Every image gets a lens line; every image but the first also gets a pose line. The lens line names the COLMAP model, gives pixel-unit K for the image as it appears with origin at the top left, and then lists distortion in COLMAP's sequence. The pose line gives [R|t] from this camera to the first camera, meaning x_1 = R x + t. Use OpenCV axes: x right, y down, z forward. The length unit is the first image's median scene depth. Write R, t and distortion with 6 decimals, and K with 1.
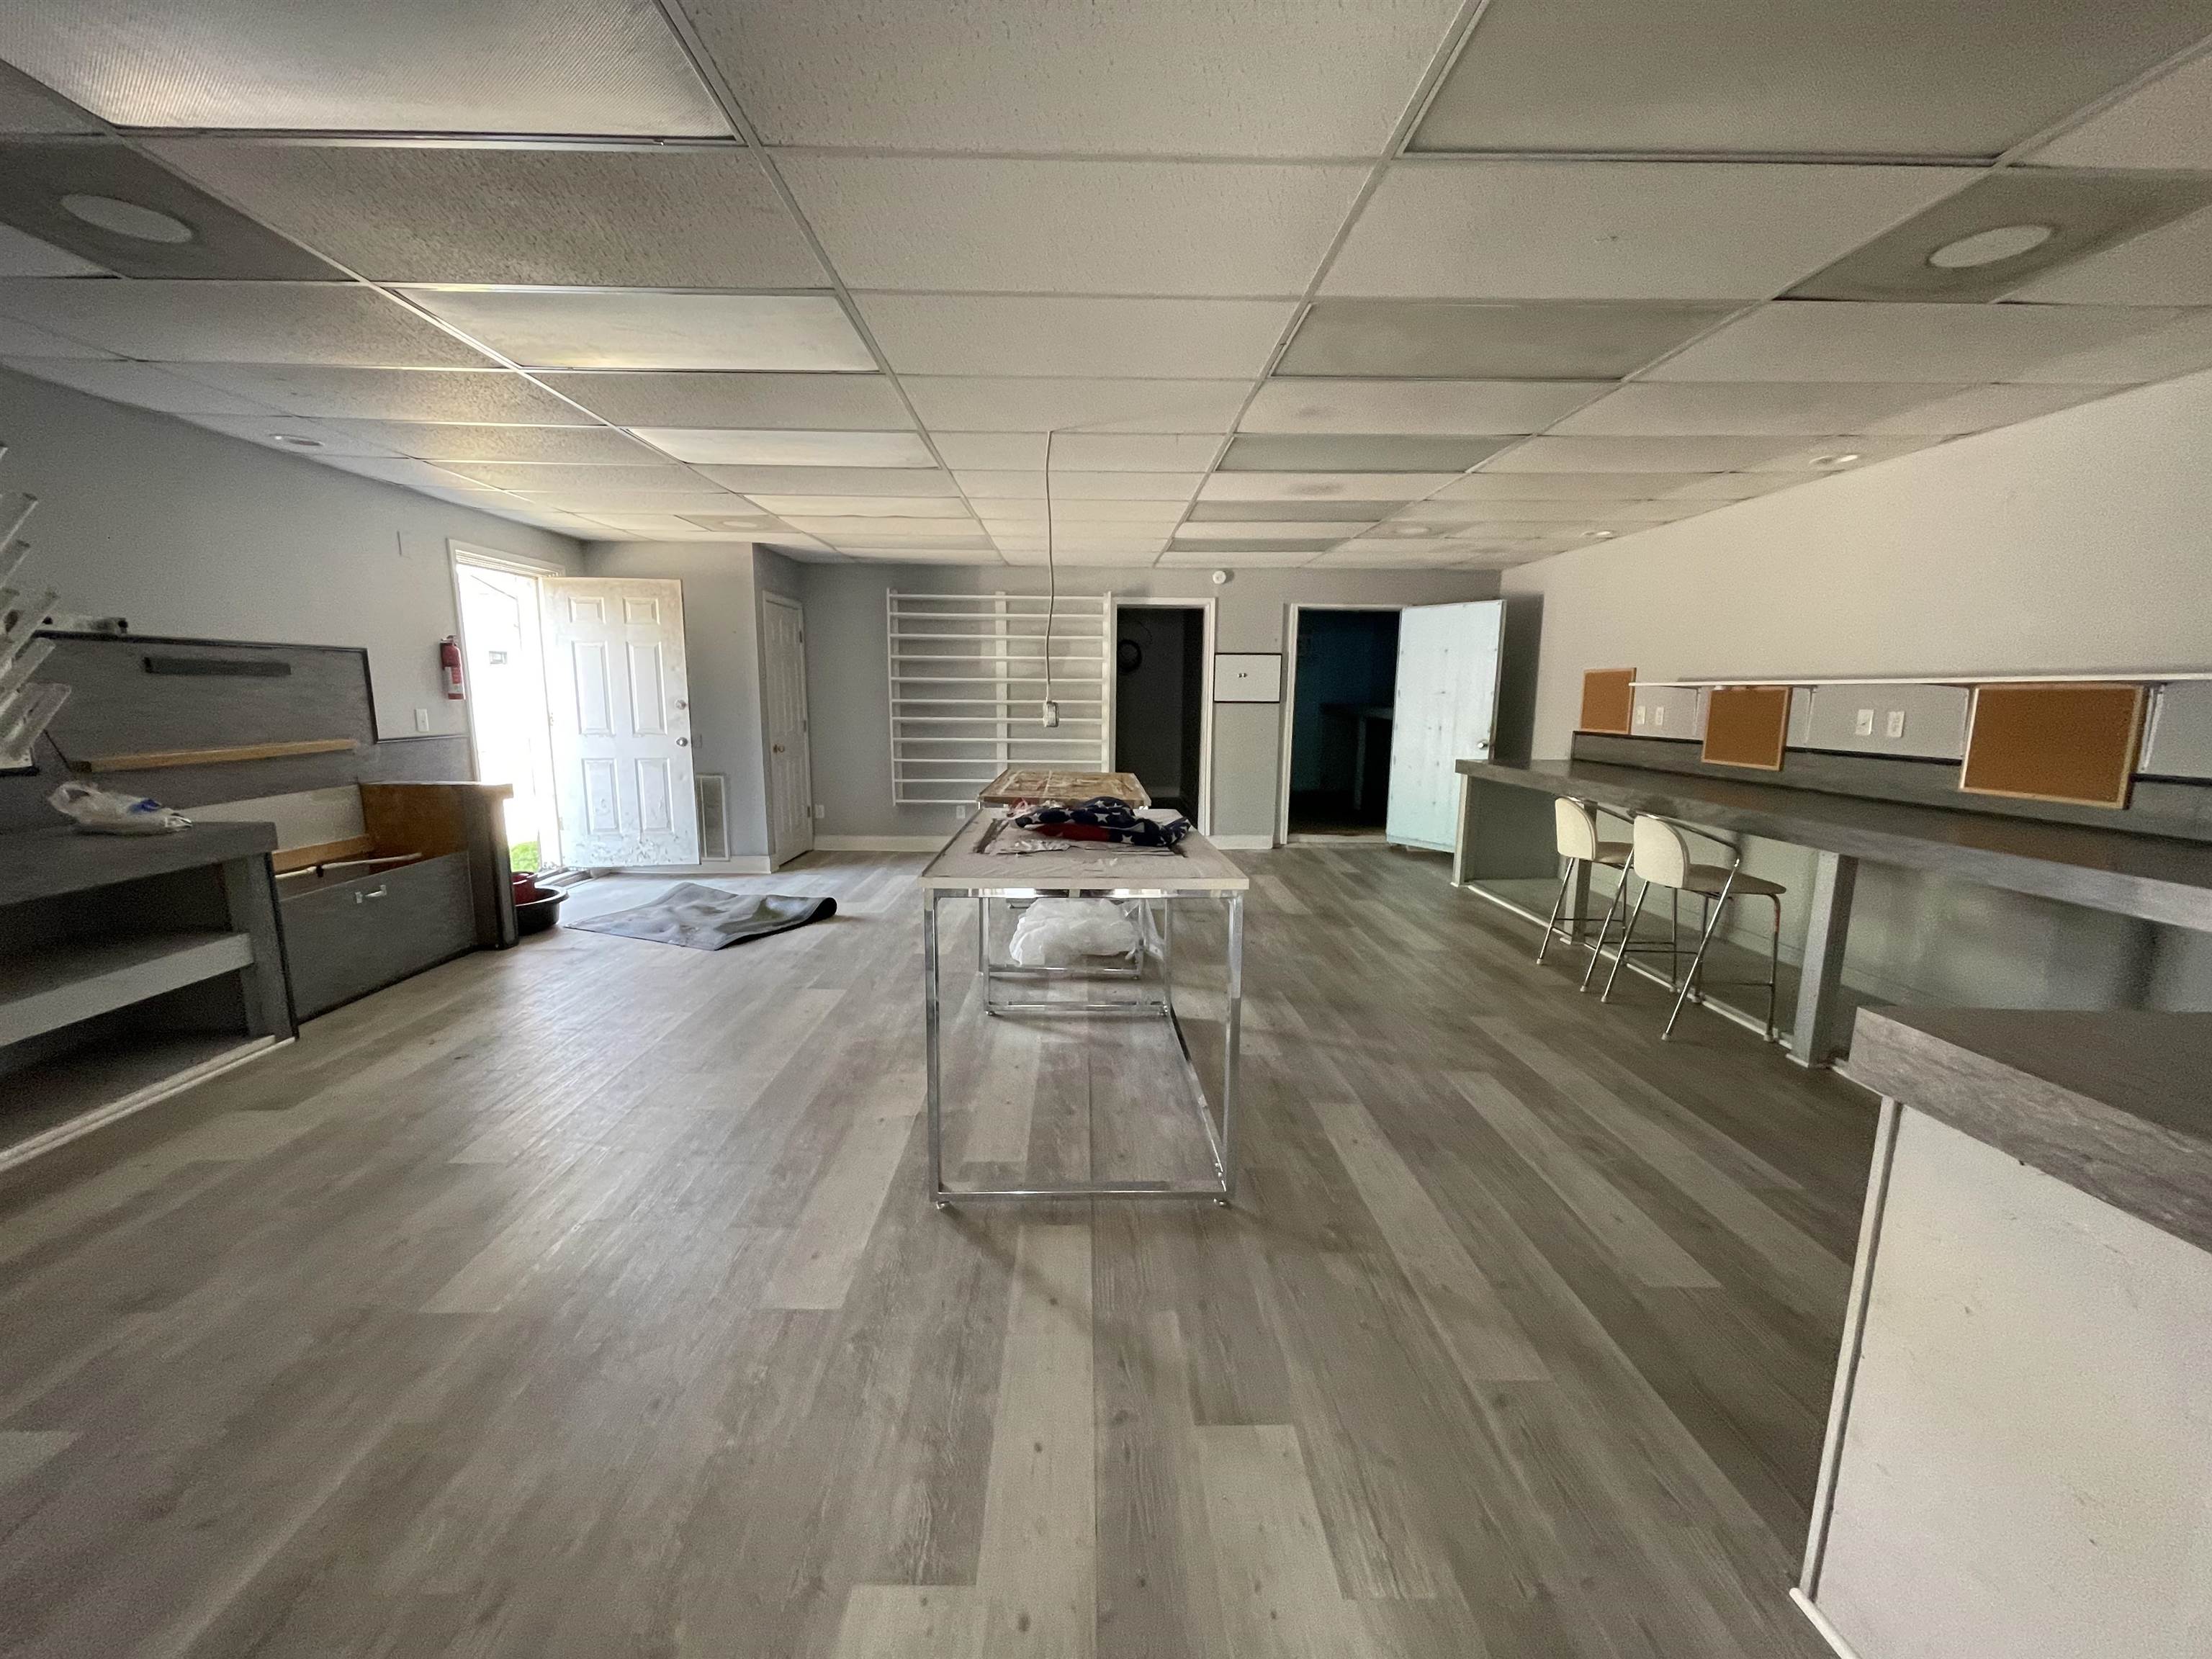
lens RADIAL K [[890.7, 0, 1096.4], [0, 890.7, 832.8], [0, 0, 1]] dist [-0.000112, -0.000036]
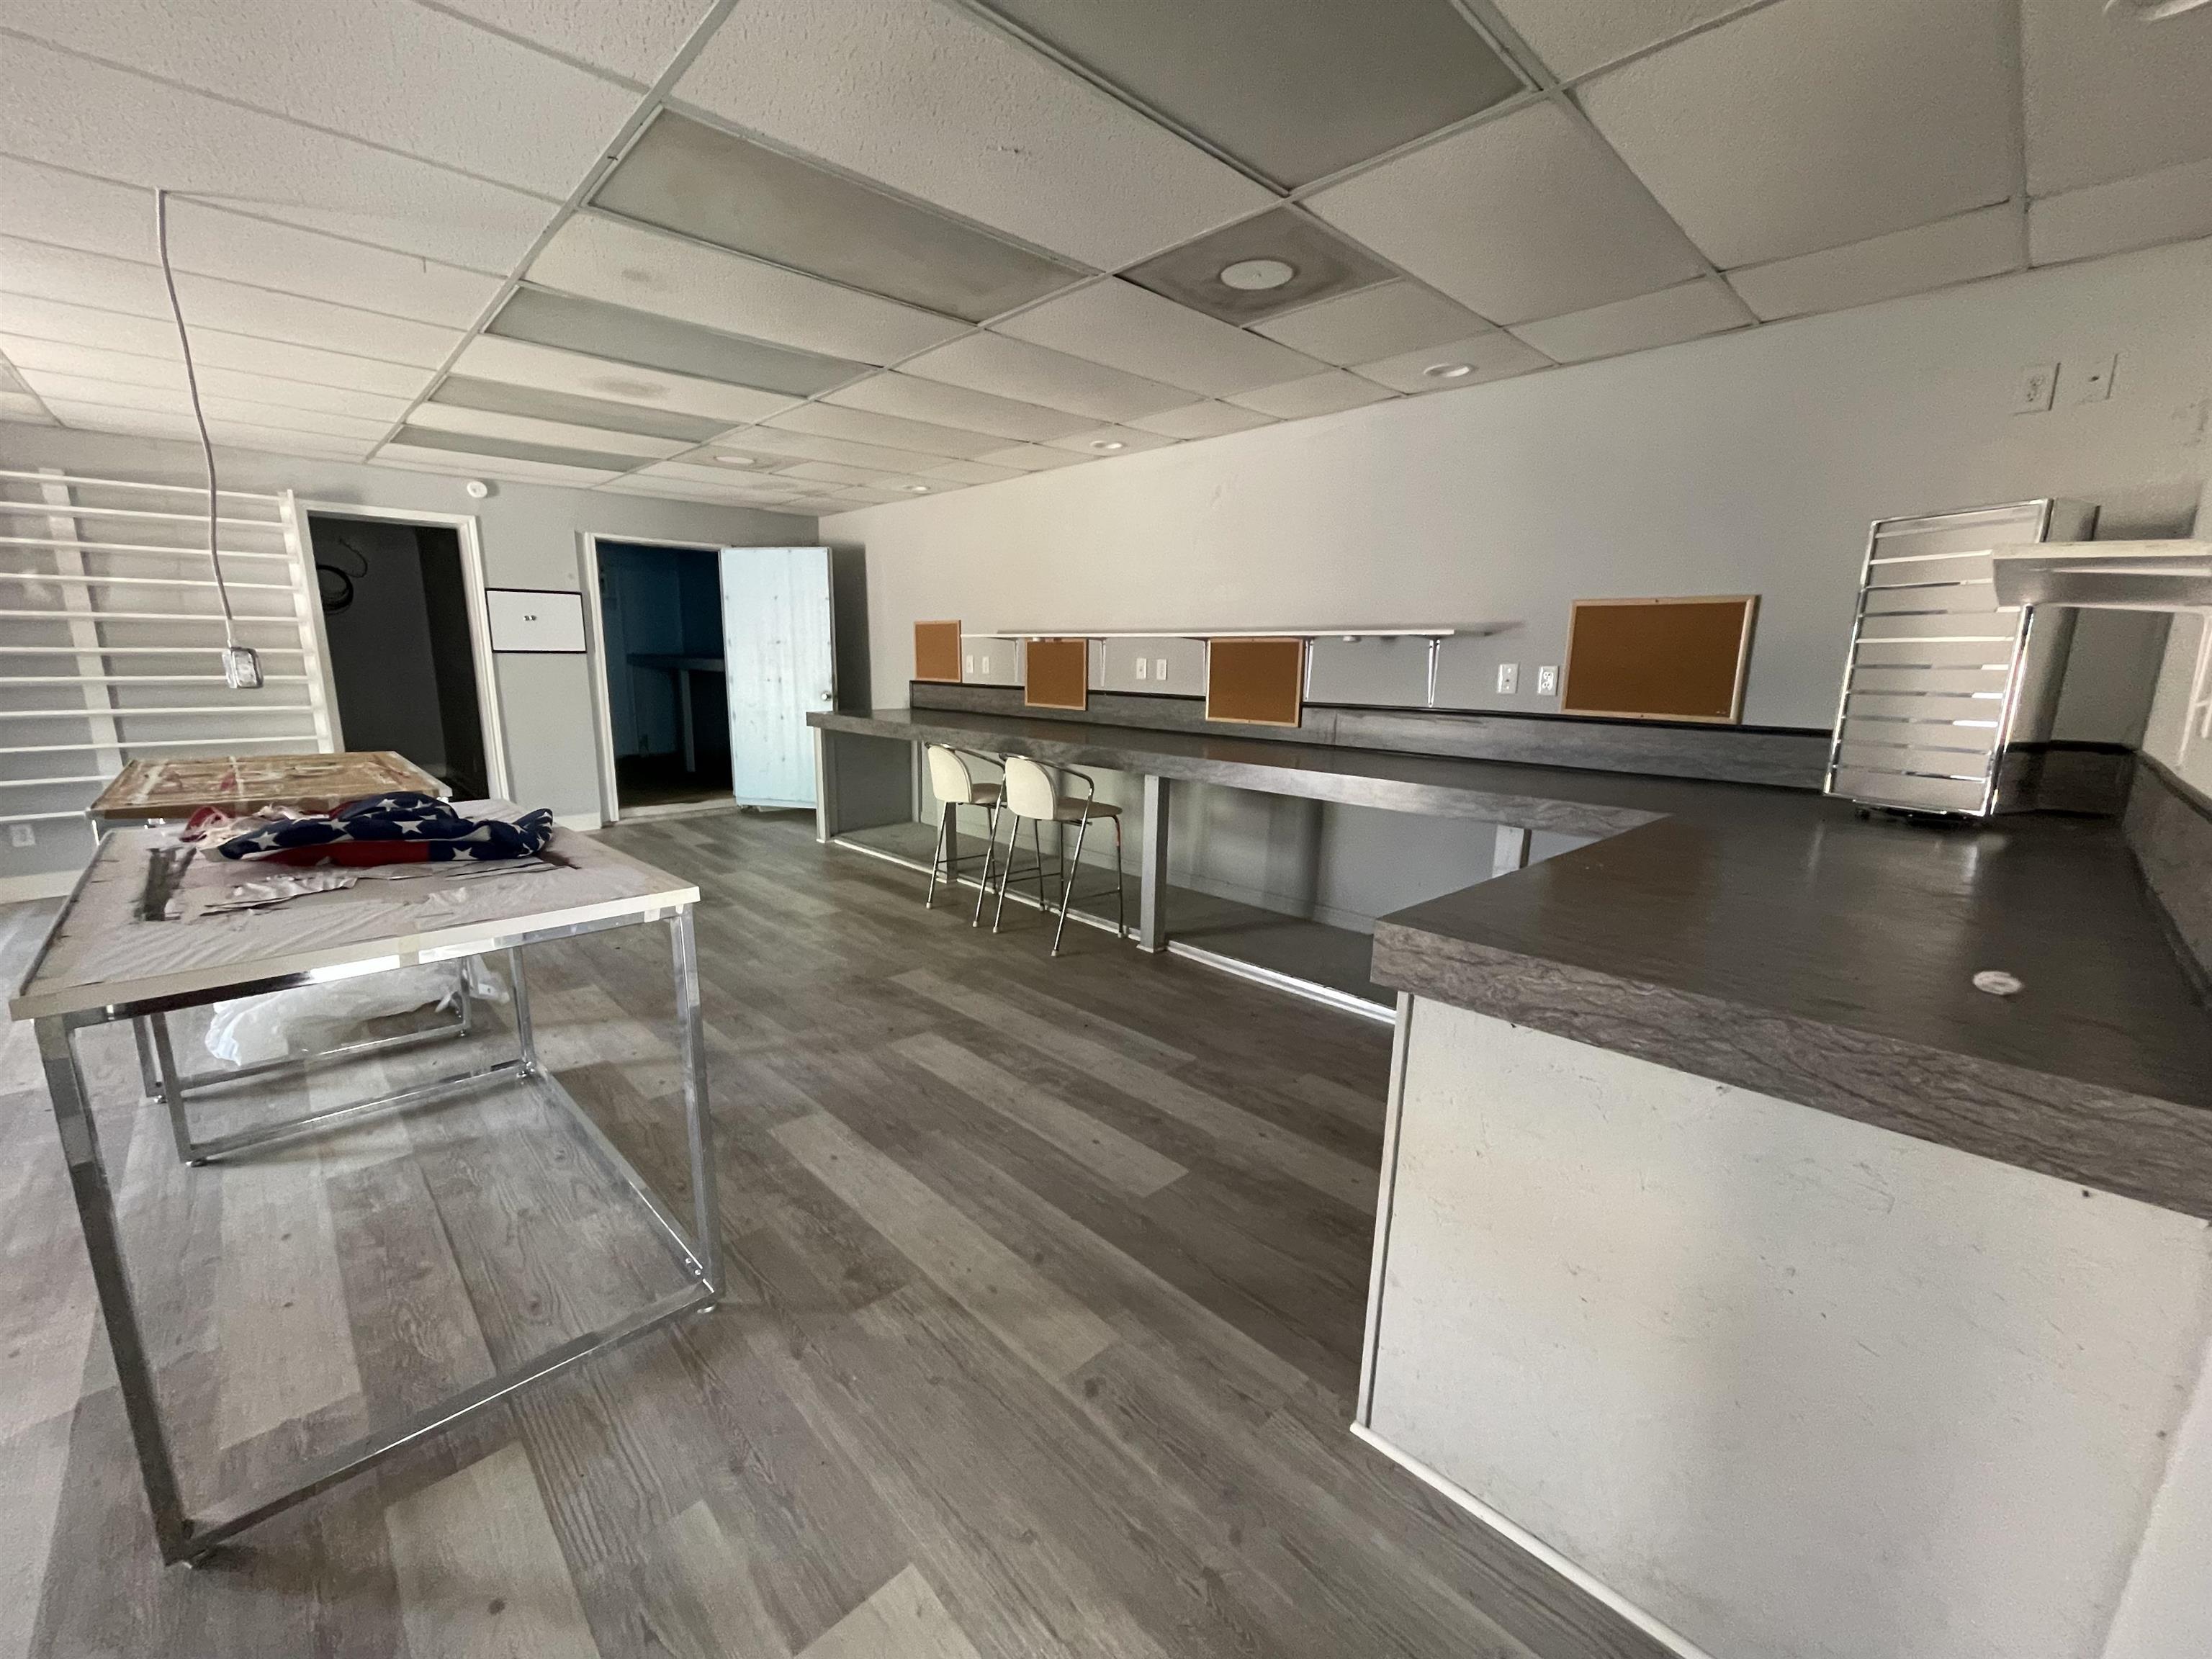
lens RADIAL K [[890.7, 0, 1096.4], [0, 890.7, 832.8], [0, 0, 1]] dist [-0.000112, -0.000036]
pose [[0.732895, -0.133905, 0.667034, -0.042806], [0.098542, 0.990994, 0.090667, -0.015760], [-0.673167, -0.000718, 0.739490, 0.127508]]
